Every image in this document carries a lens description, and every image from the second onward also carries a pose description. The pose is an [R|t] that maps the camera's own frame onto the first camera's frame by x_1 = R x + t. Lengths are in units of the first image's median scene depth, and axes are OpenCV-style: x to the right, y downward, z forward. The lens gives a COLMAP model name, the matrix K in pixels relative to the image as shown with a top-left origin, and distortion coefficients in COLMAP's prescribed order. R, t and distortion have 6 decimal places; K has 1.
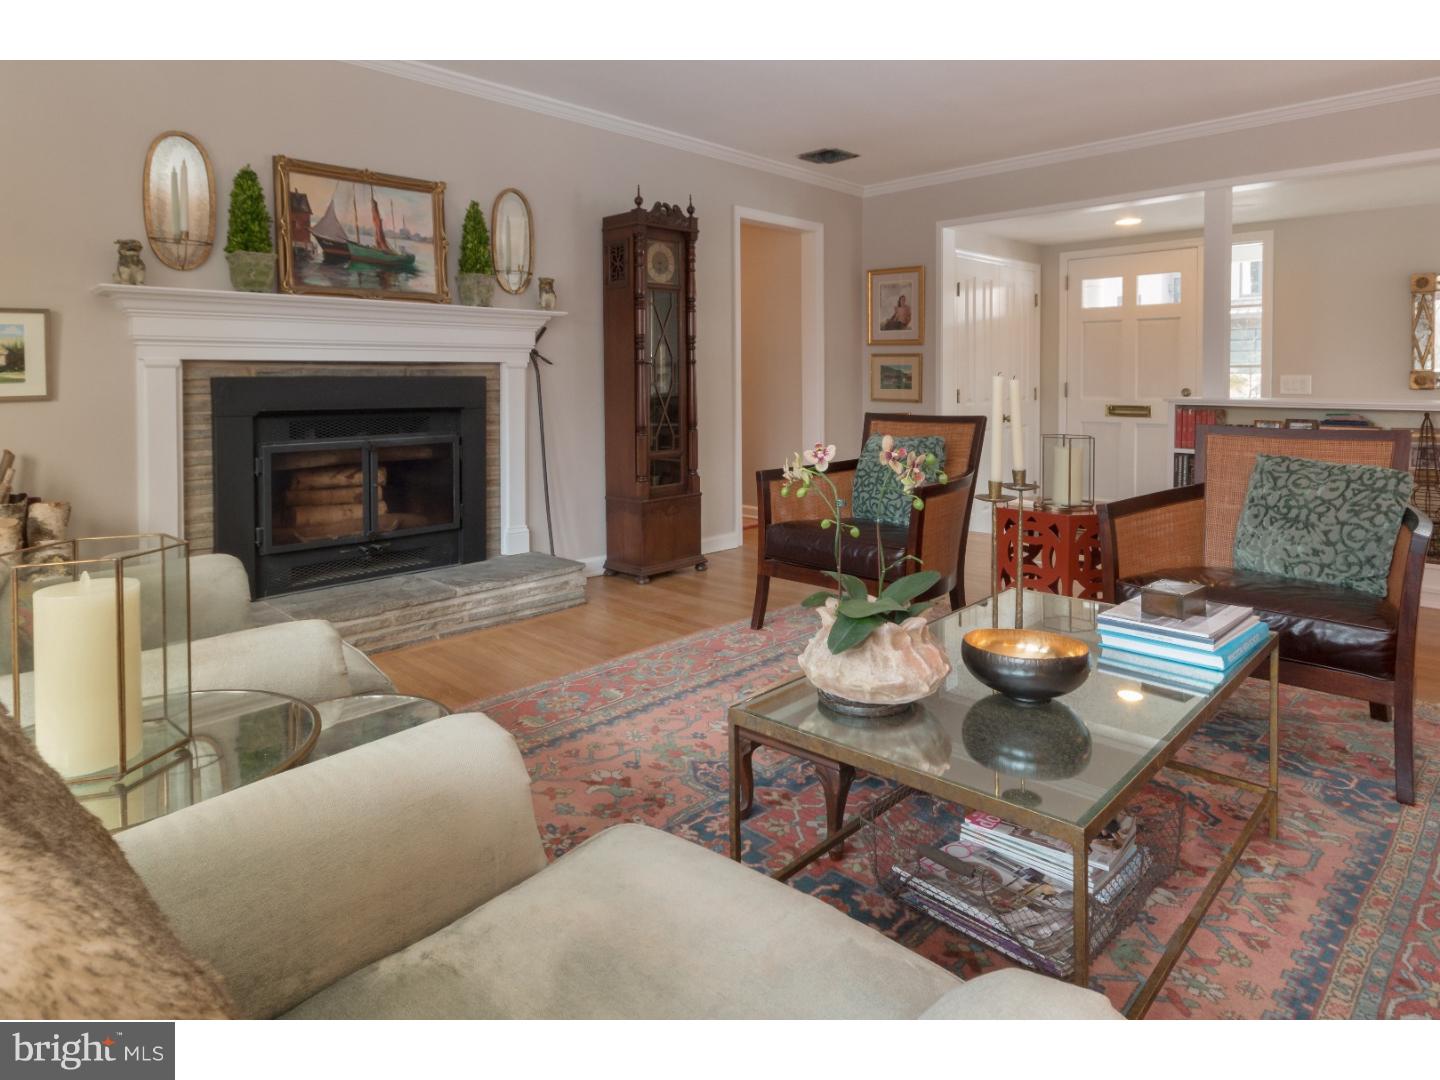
lens RADIAL K [[818.5, 0, 720.0], [0, 818.5, 540.0], [0, 0, 1]] dist [-0.000966, -0.000246]
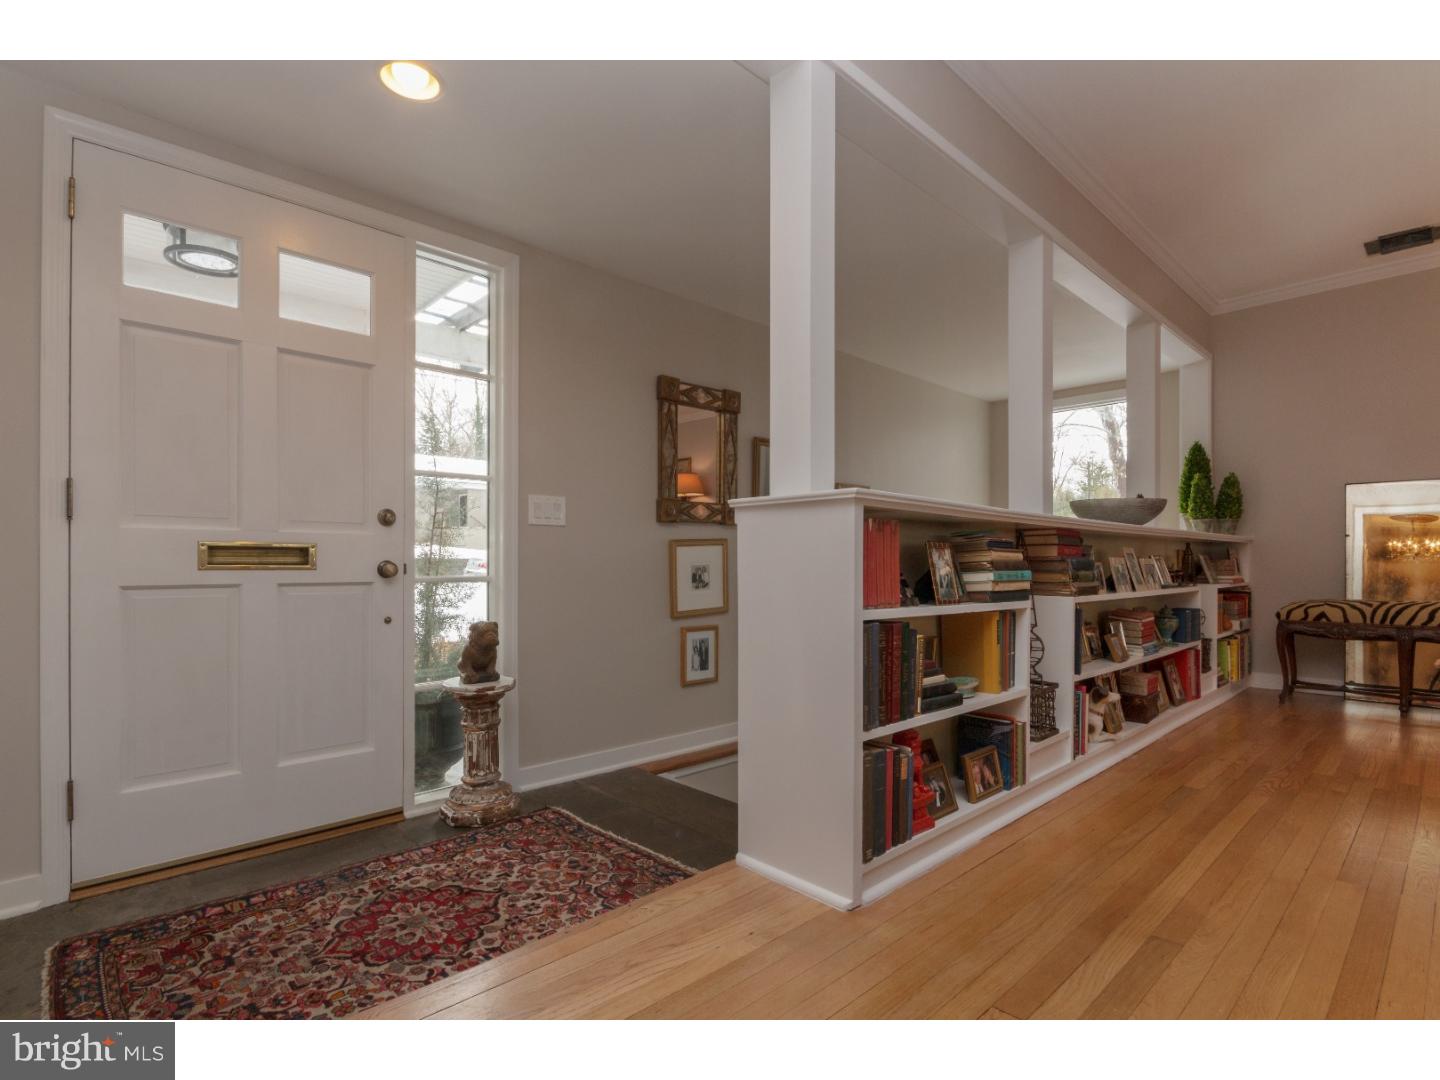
lens RADIAL K [[712.2, 0, 717.0], [0, 712.2, 560.0], [0, 0, 1]] dist [0.000626, 0.000352]
pose [[0.042843, -0.000799, 0.999082, 0.134630], [0.192620, 0.981245, -0.007475, -0.109618], [-0.980338, 0.192764, 0.042193, 0.771023]]
